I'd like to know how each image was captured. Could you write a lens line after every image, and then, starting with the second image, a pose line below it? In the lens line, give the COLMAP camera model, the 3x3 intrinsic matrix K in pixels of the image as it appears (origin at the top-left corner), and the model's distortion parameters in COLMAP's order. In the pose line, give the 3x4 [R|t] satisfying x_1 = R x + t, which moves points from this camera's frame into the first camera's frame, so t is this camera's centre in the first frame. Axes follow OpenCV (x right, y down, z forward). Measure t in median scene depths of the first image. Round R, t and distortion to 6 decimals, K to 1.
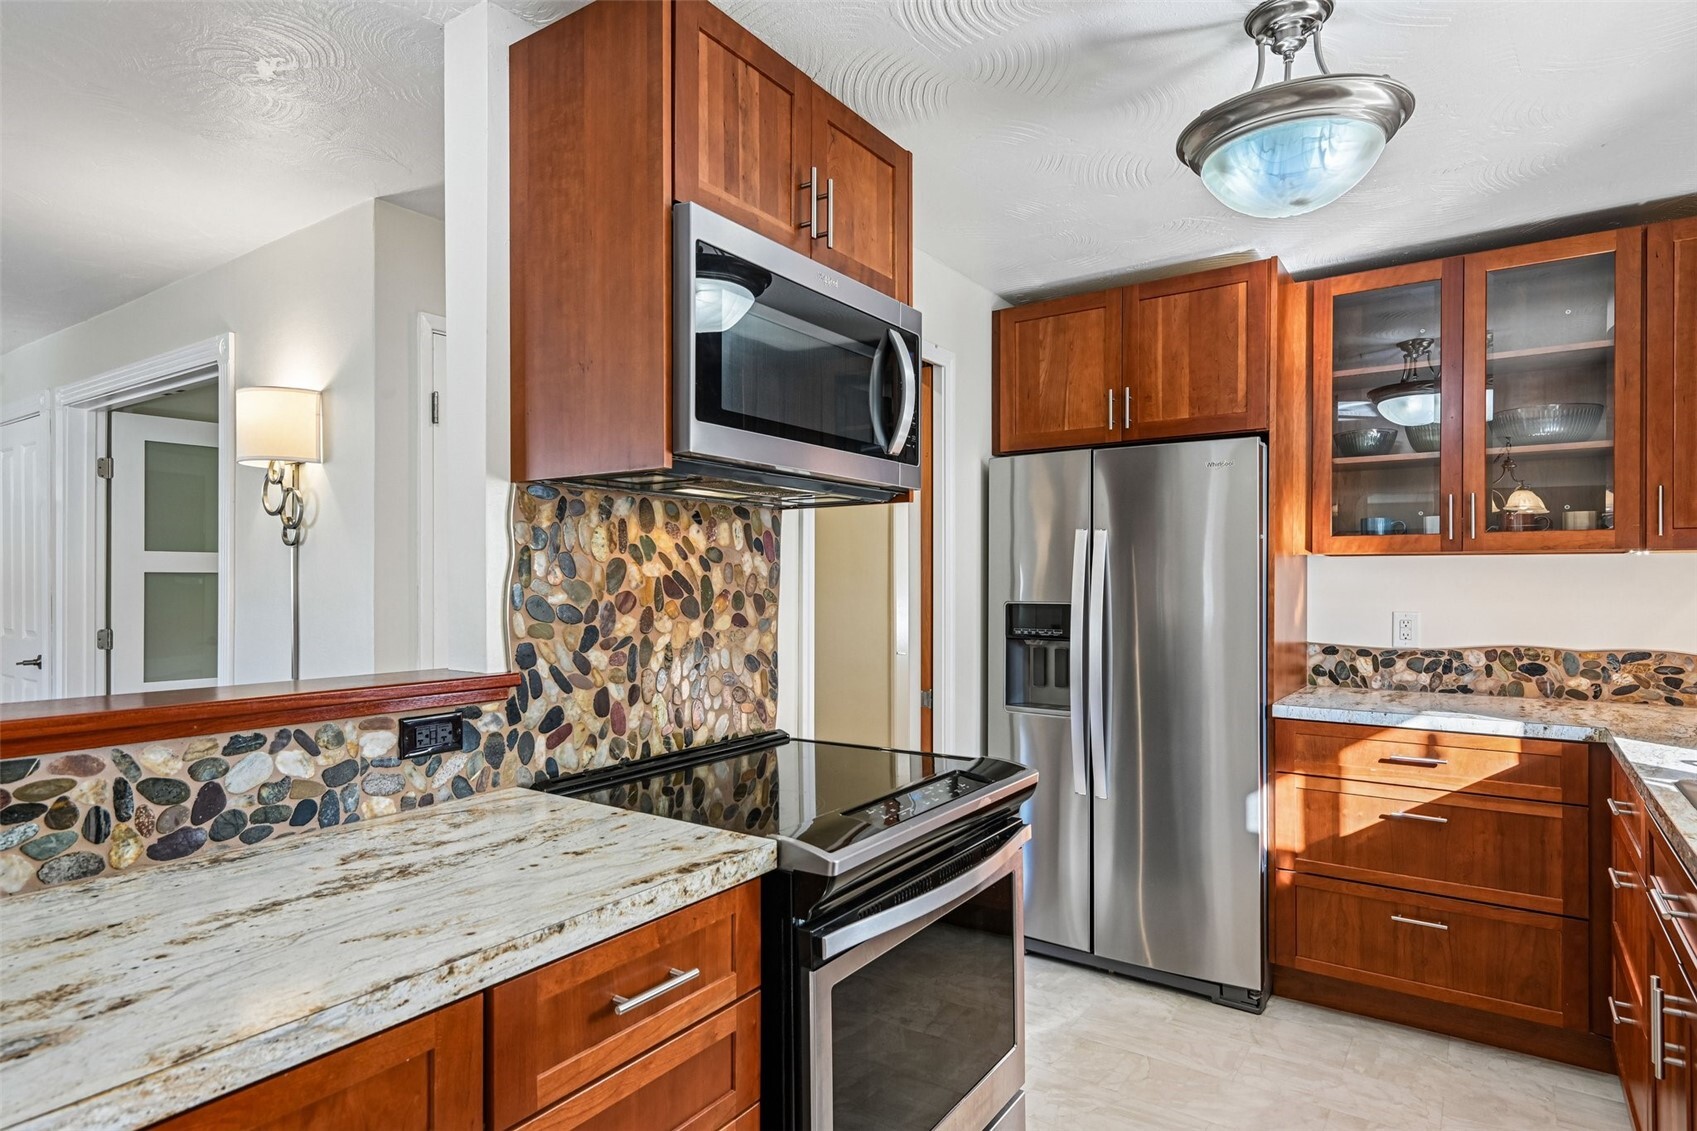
lens RADIAL K [[899.9, 0, 843.6], [0, 899.9, 580.8], [0, 0, 1]] dist [0.016048, -0.009636]
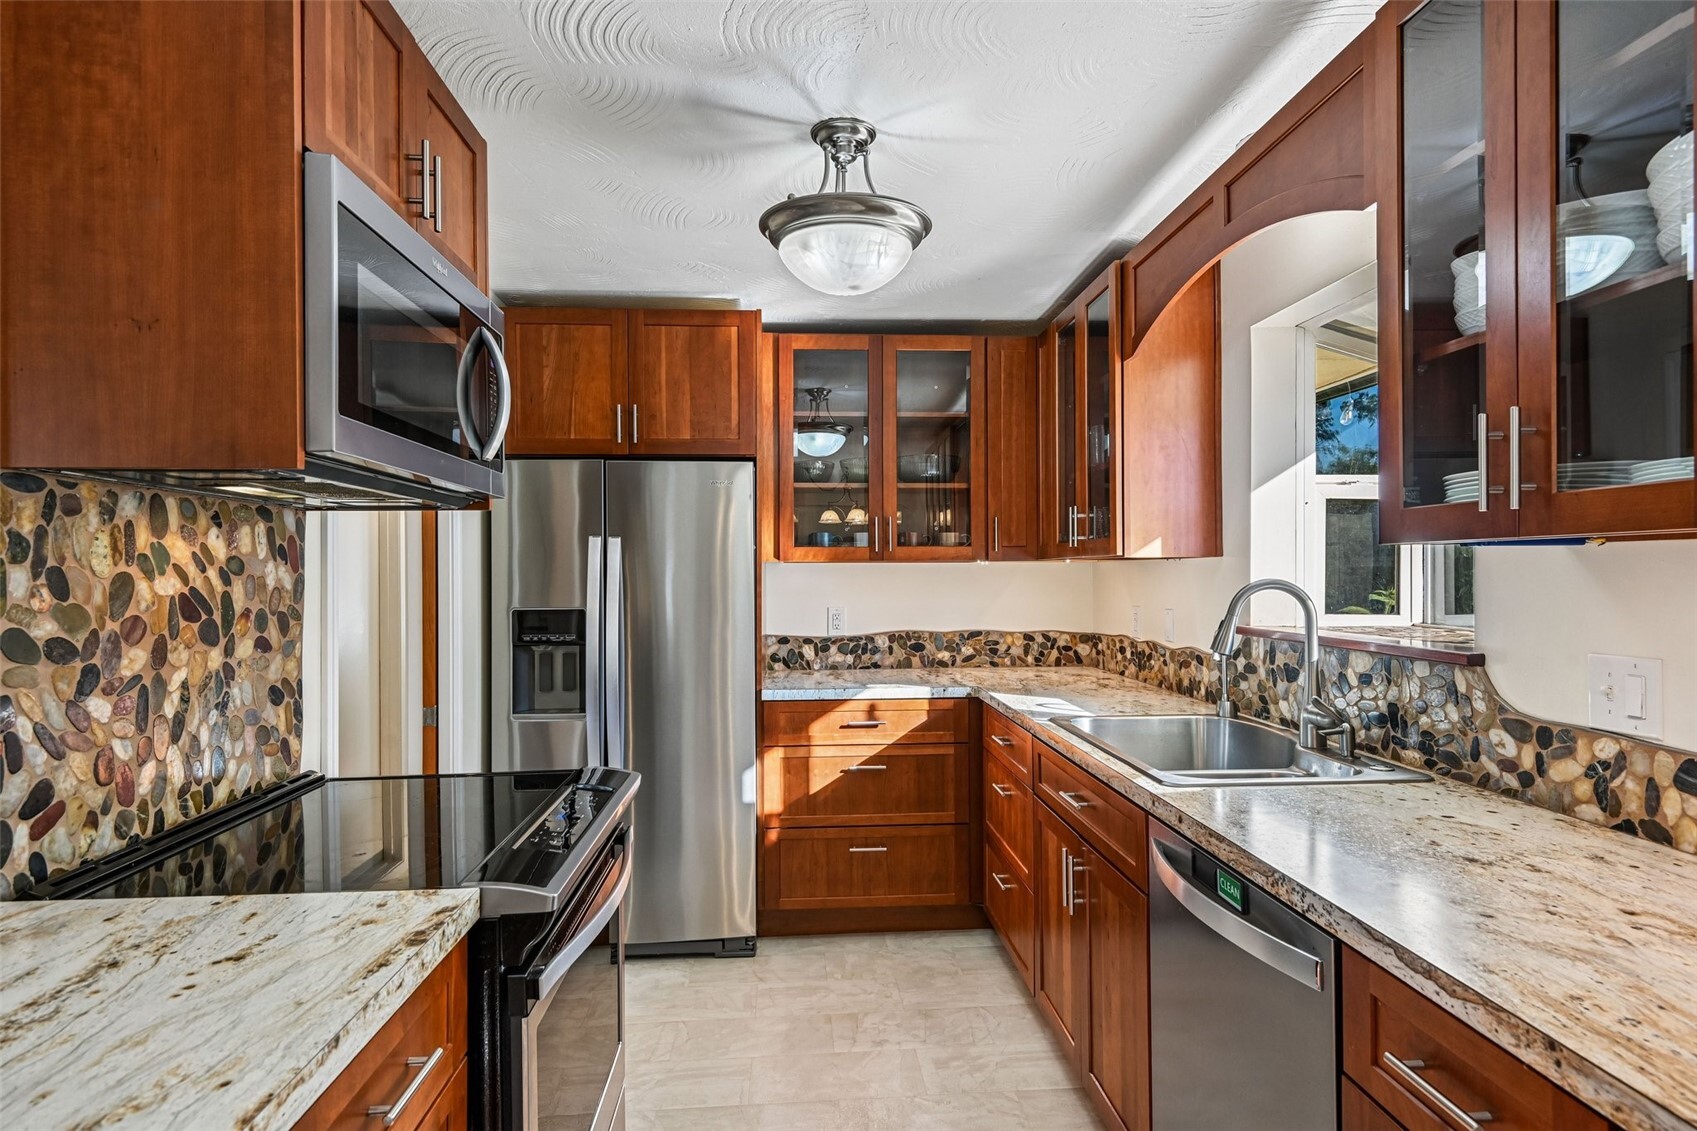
lens RADIAL K [[899.9, 0, 806.8], [0, 899.9, 573.5], [0, 0, 1]] dist [0.016048, -0.009636]
pose [[0.790494, -0.006760, 0.612432, -0.237612], [0.007548, 0.999971, 0.001296, -0.019135], [-0.612423, 0.003598, 0.790522, 0.043807]]
